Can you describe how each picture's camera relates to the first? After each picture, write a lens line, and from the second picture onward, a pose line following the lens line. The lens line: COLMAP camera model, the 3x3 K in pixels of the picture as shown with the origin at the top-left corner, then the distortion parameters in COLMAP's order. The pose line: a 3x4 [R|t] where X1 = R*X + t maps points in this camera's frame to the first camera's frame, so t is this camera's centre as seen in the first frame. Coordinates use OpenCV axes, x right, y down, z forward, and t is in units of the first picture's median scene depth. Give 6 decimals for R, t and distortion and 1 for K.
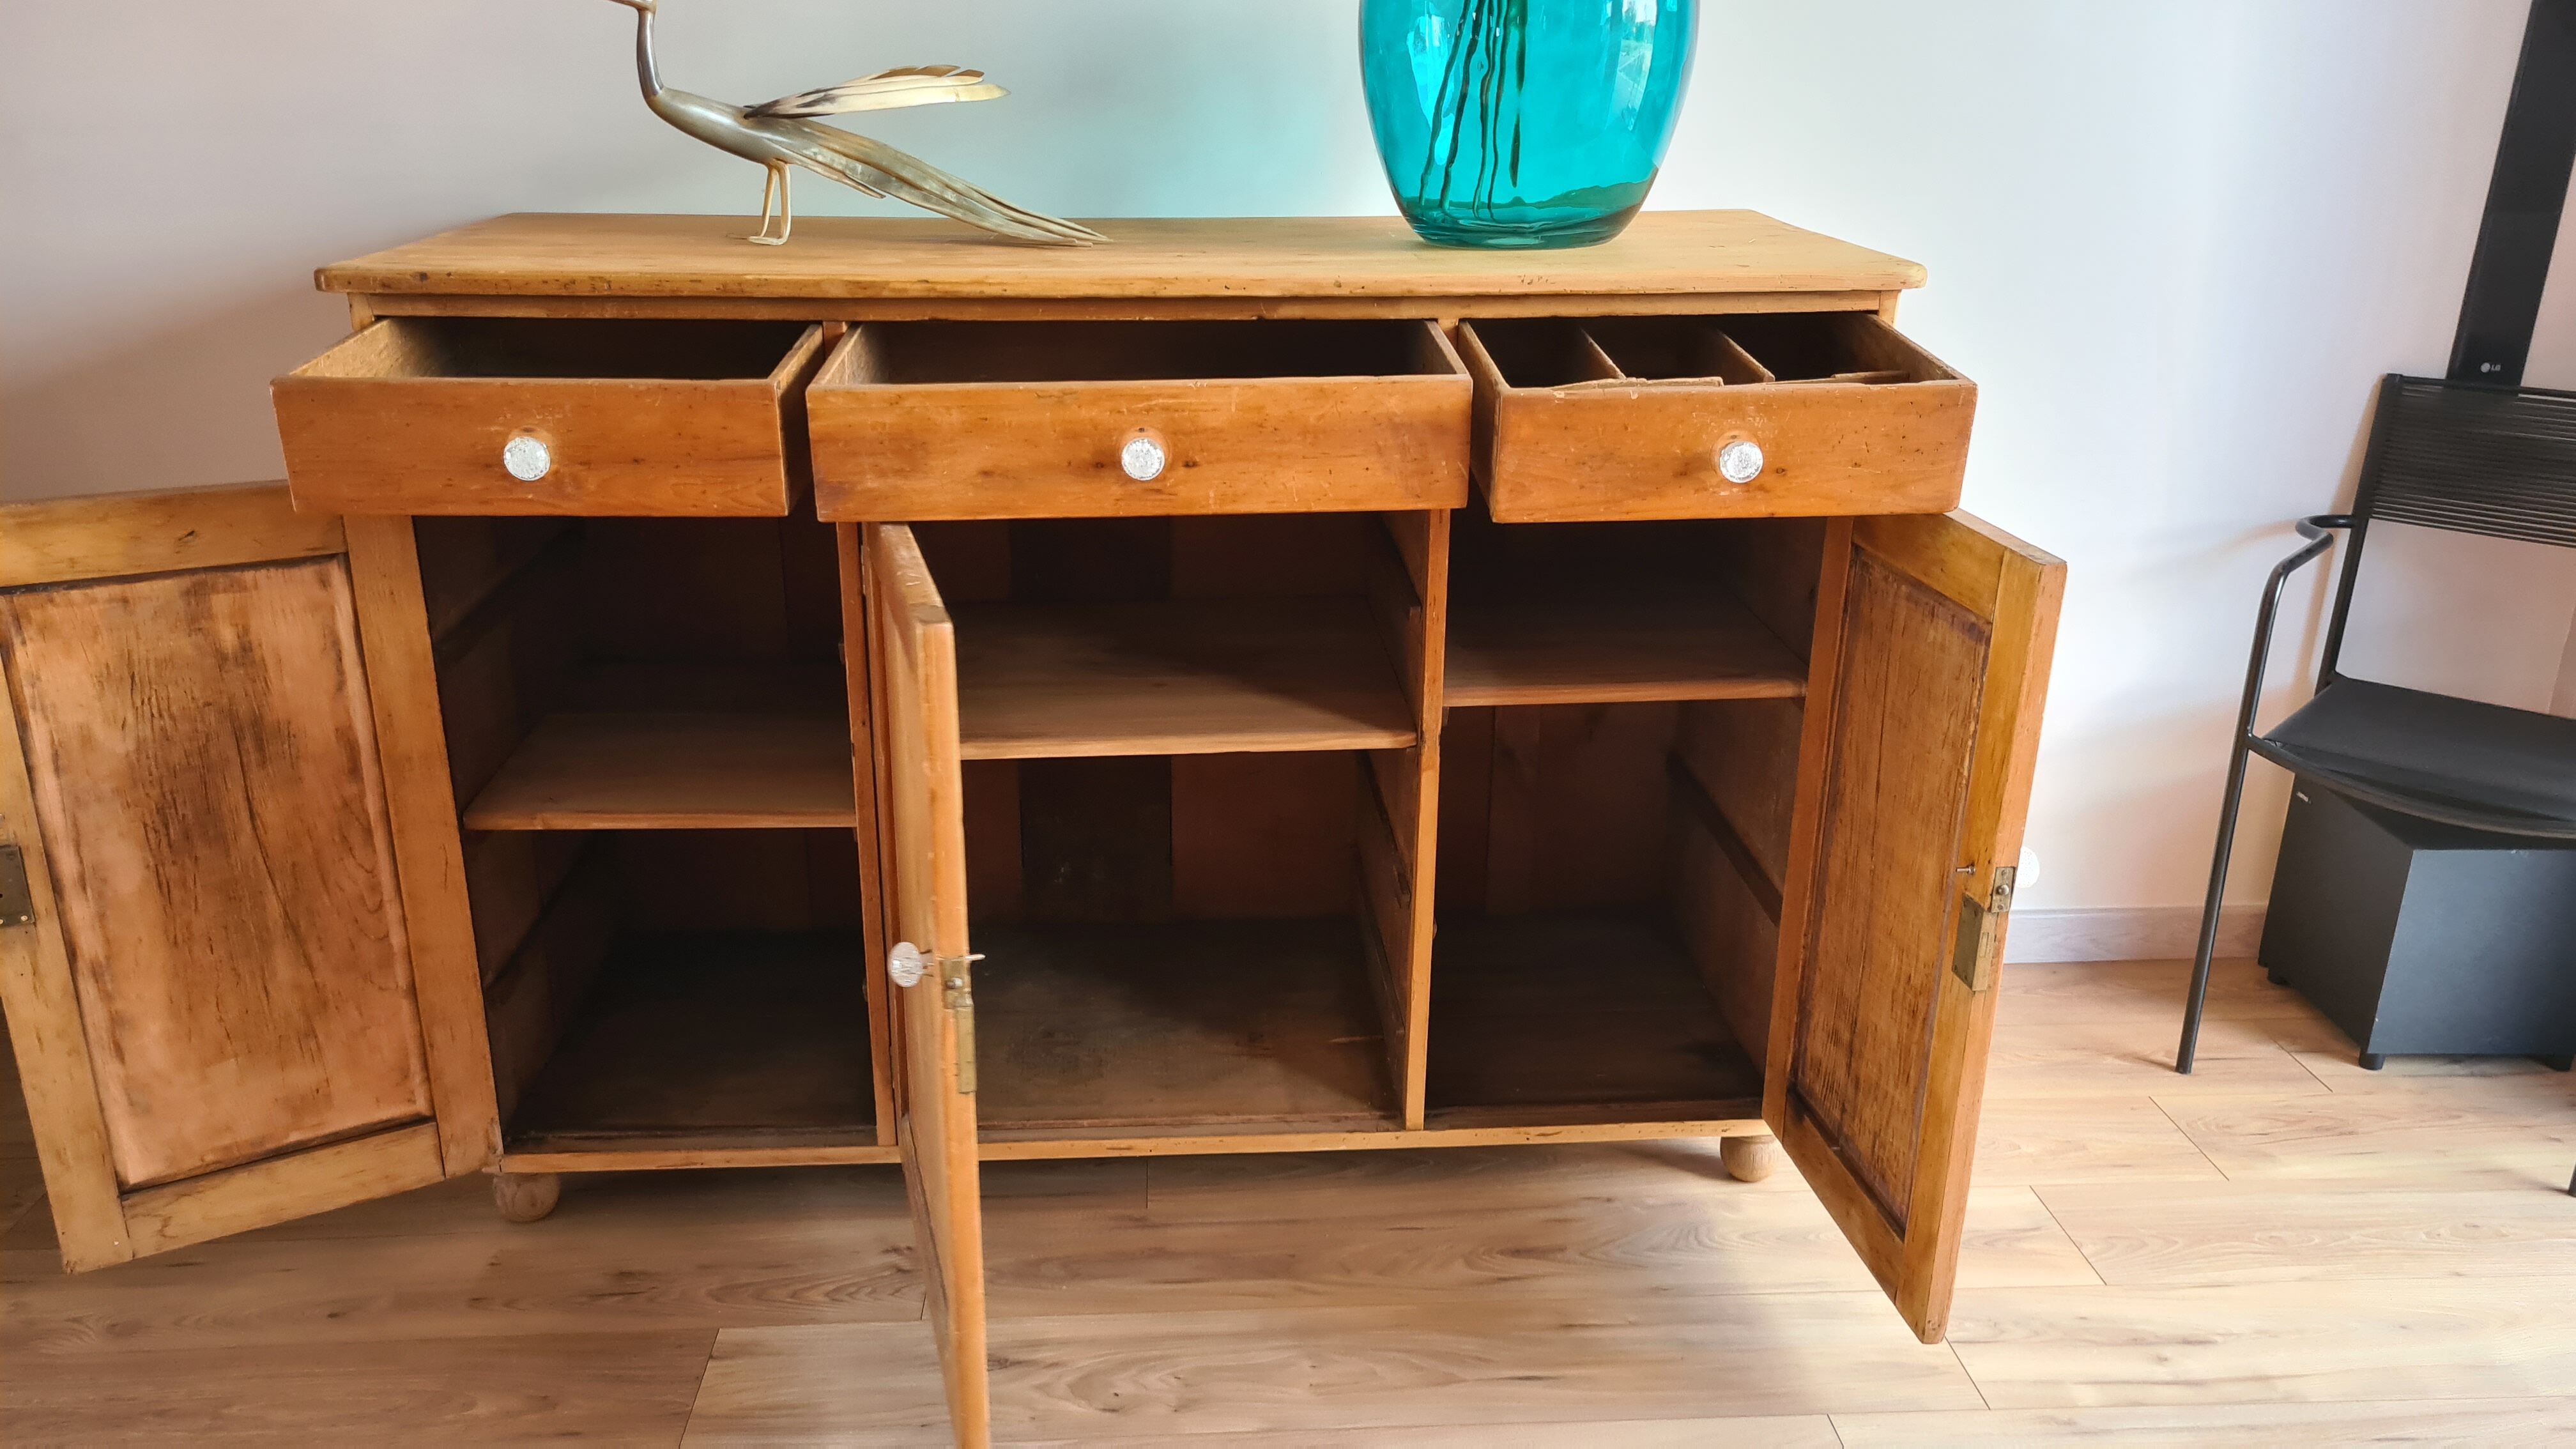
lens RADIAL K [[1934.8, 0, 1267.0], [0, 1934.8, 769.2], [0, 0, 1]] dist [0.053108, -0.041173]
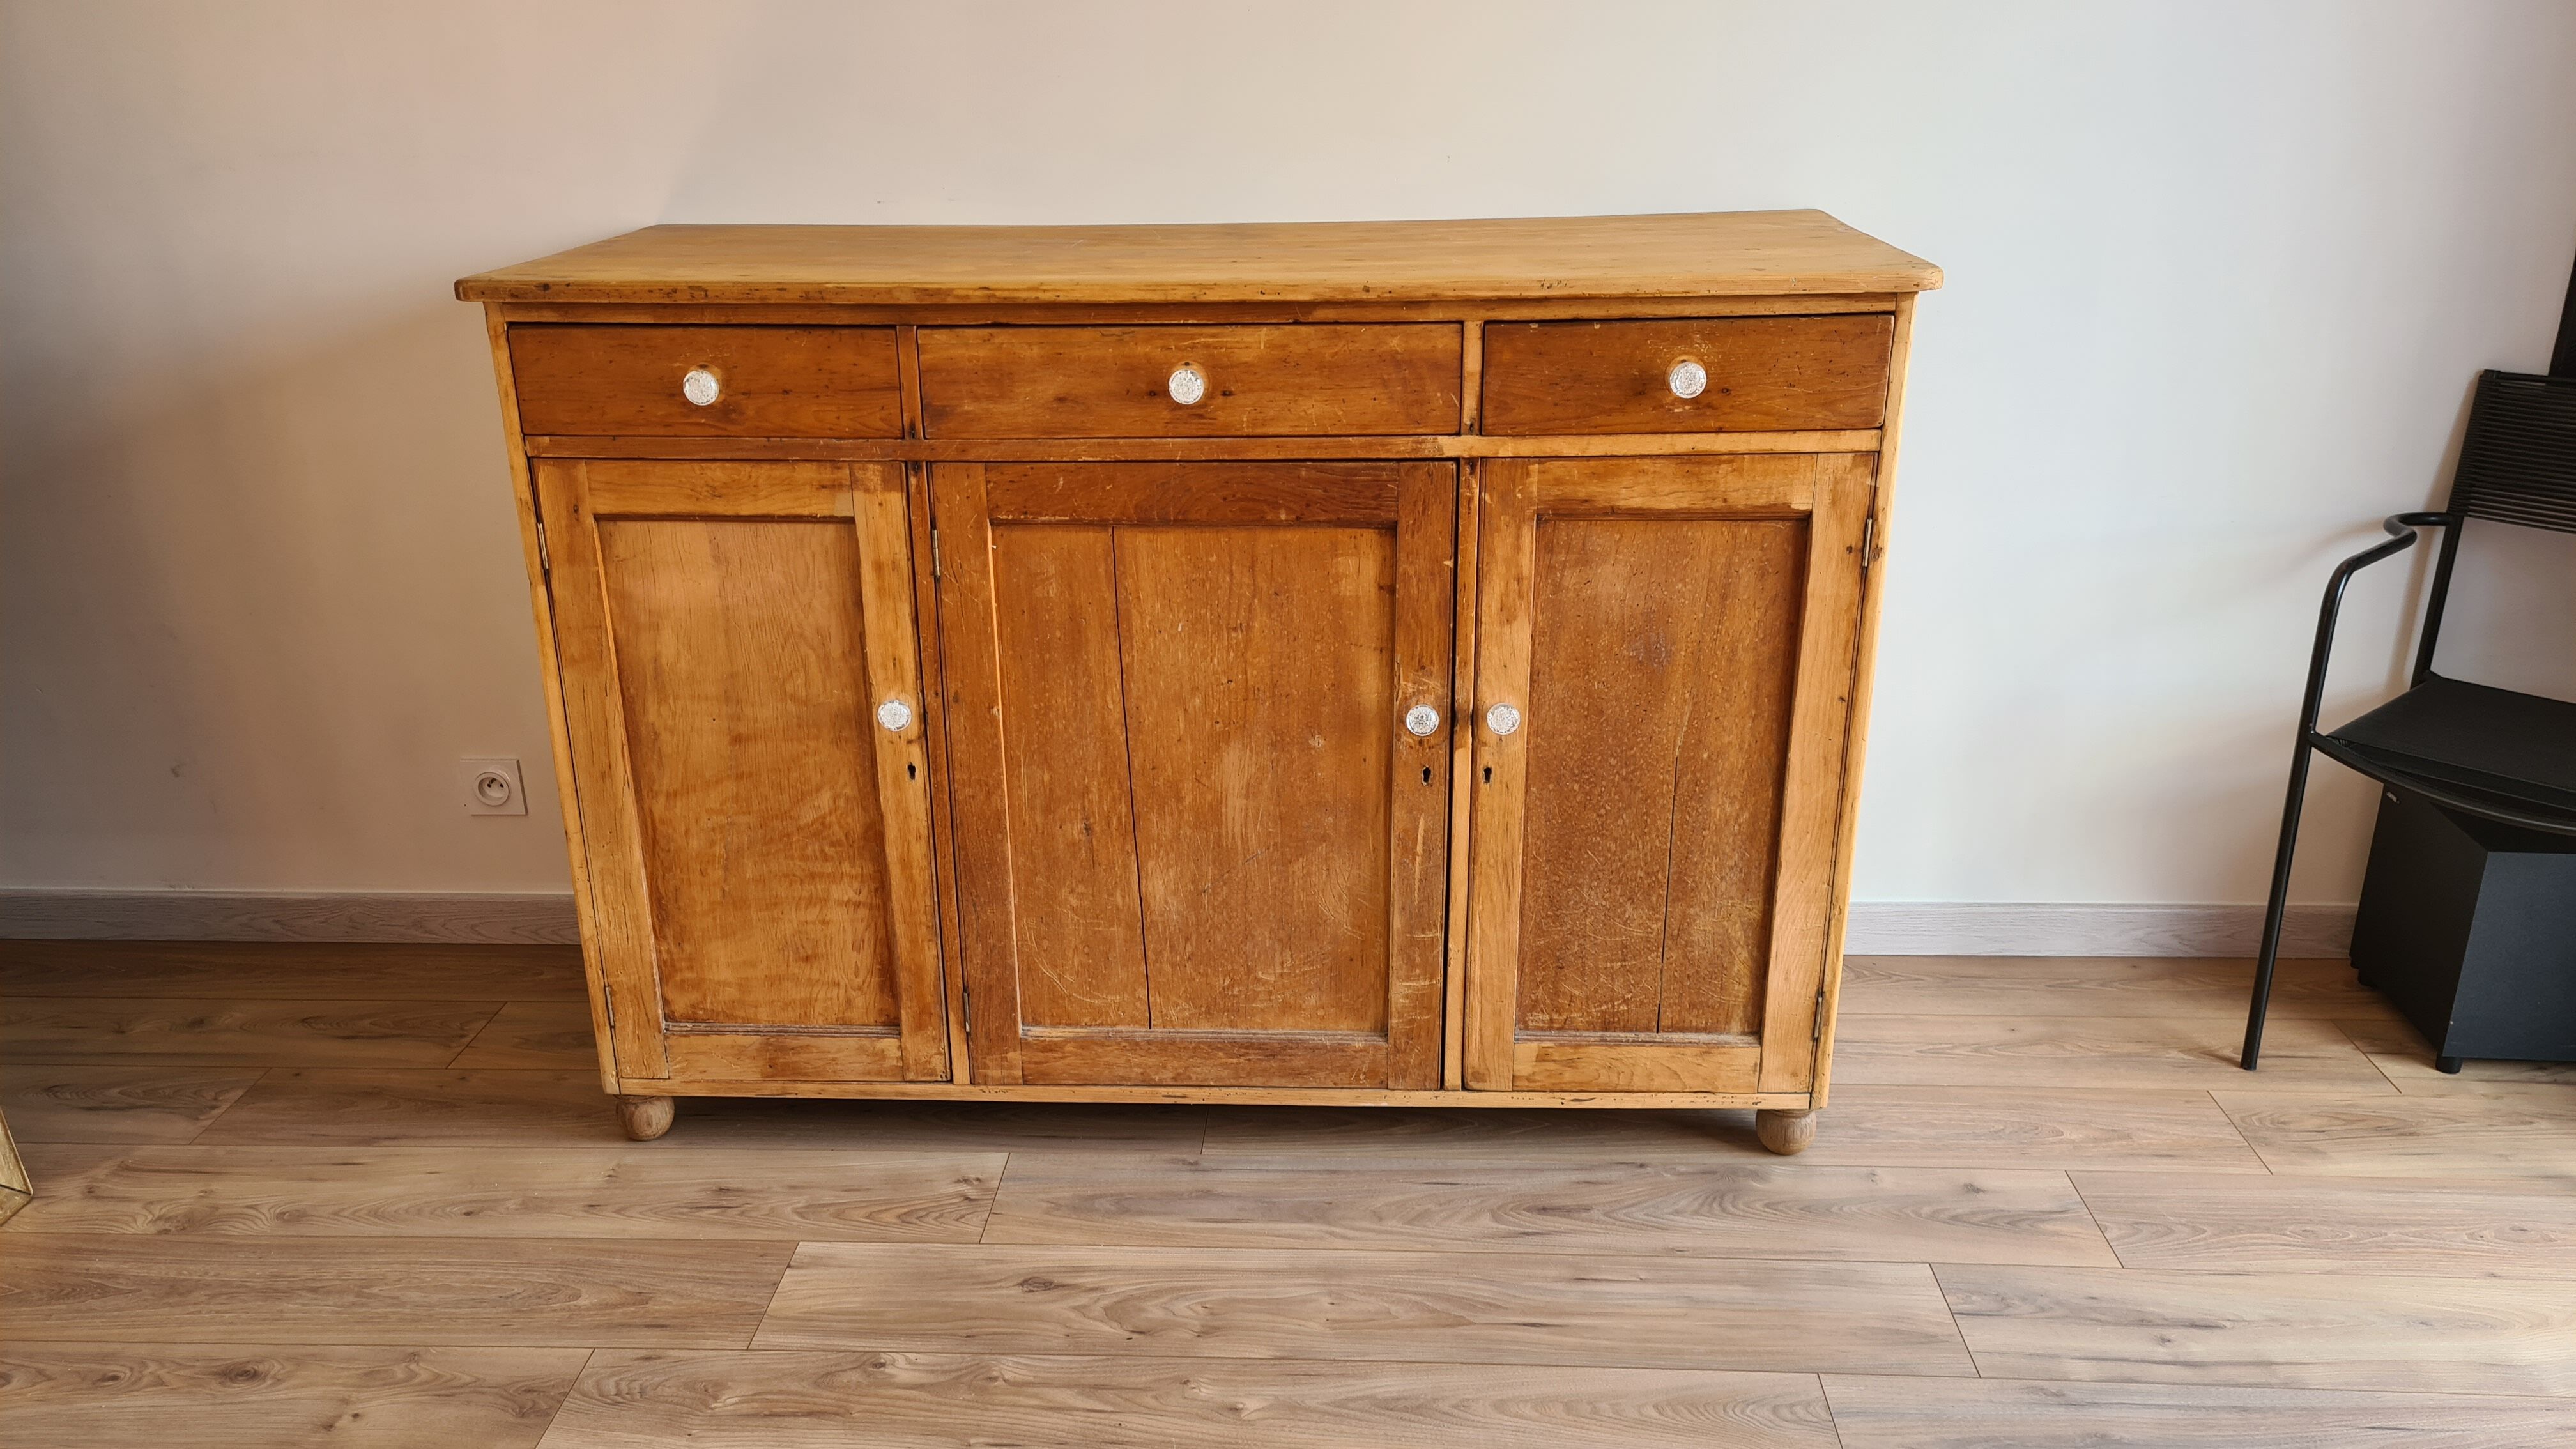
lens RADIAL K [[1934.8, 0, 1276.3], [0, 1934.8, 765.9], [0, 0, 1]] dist [0.053108, -0.041173]
pose [[0.993902, 0.022346, -0.107981, 0.100090], [-0.021690, 0.999738, 0.007255, 0.004897], [0.108115, -0.004869, 0.994127, -0.061478]]
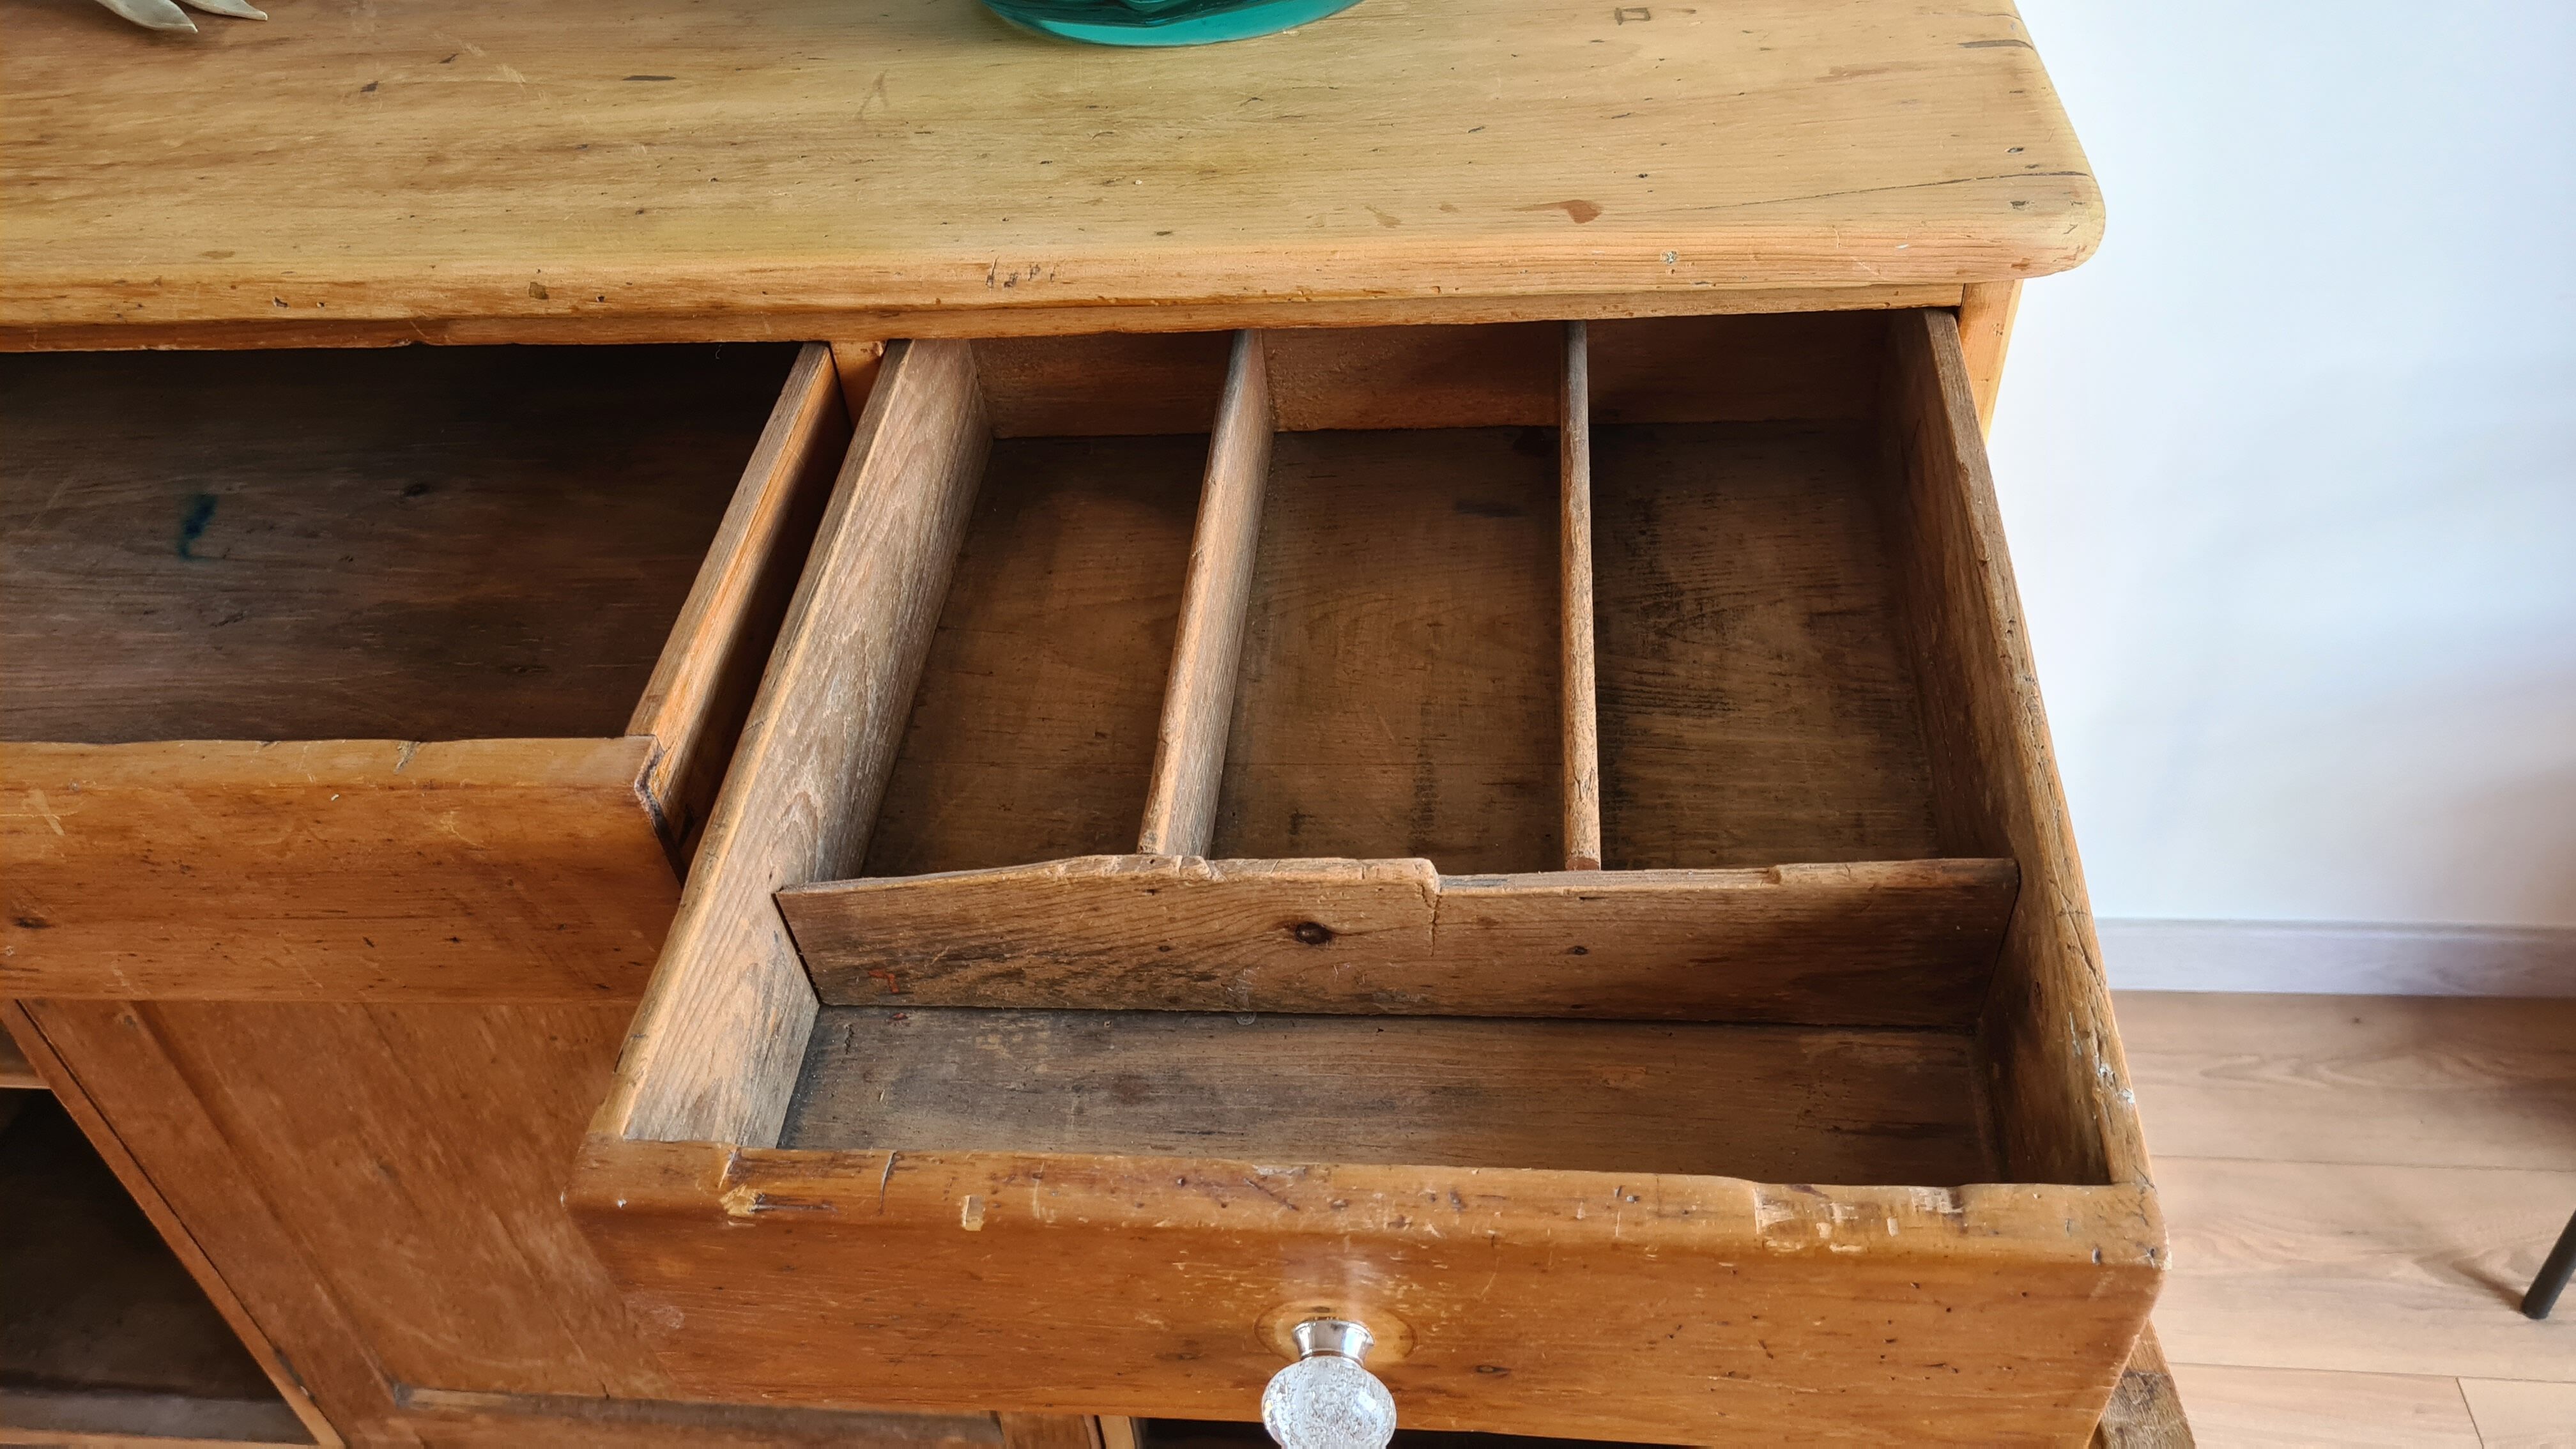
lens RADIAL K [[1934.8, 0, 1274.3], [0, 1934.8, 744.4], [0, 0, 1]] dist [0.053108, -0.041173]
pose [[0.985090, 0.040485, -0.167206, 0.238456], [0.021787, 0.934733, 0.354683, -0.279922], [0.170652, -0.353038, 0.919914, 0.576174]]
